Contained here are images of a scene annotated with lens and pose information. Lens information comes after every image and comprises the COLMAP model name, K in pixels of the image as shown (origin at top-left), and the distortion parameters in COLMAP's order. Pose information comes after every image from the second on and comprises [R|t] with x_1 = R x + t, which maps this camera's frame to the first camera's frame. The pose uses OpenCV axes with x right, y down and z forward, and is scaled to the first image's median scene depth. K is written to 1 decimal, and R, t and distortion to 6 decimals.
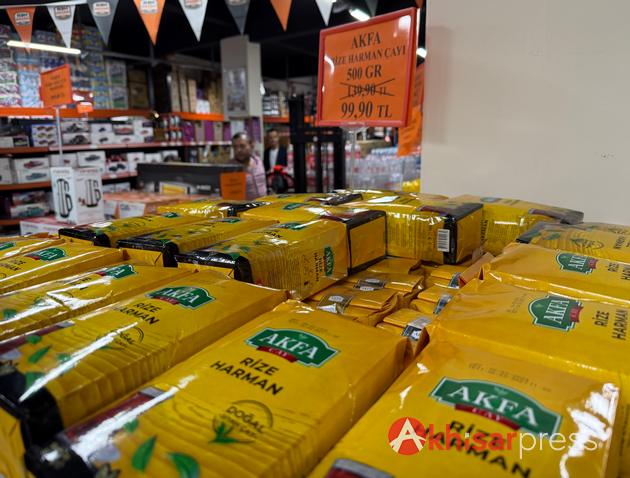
lens RADIAL K [[465.8, 0, 315.3], [0, 465.8, 239.7], [0, 0, 1]] dist [0.002520, -0.000187]
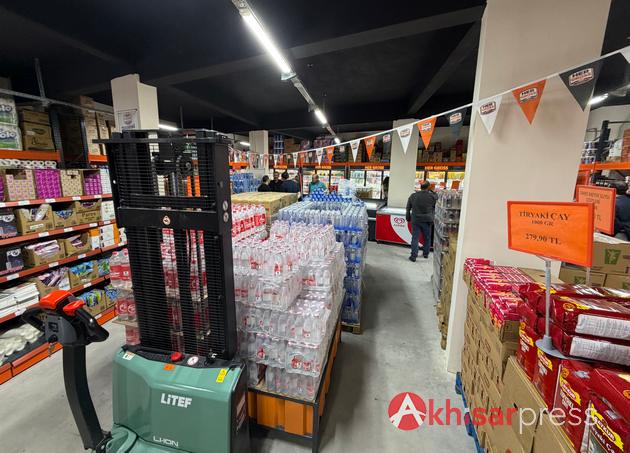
lens RADIAL K [[280.2, 0, 317.9], [0, 280.2, 227.0], [0, 0, 1]] dist [-0.001761, -0.000166]
pose [[0.963718, -0.014079, 0.266551, 0.039301], [0.025170, 0.998952, -0.038236, -0.105203], [-0.265733, 0.043558, 0.963062, 0.363312]]
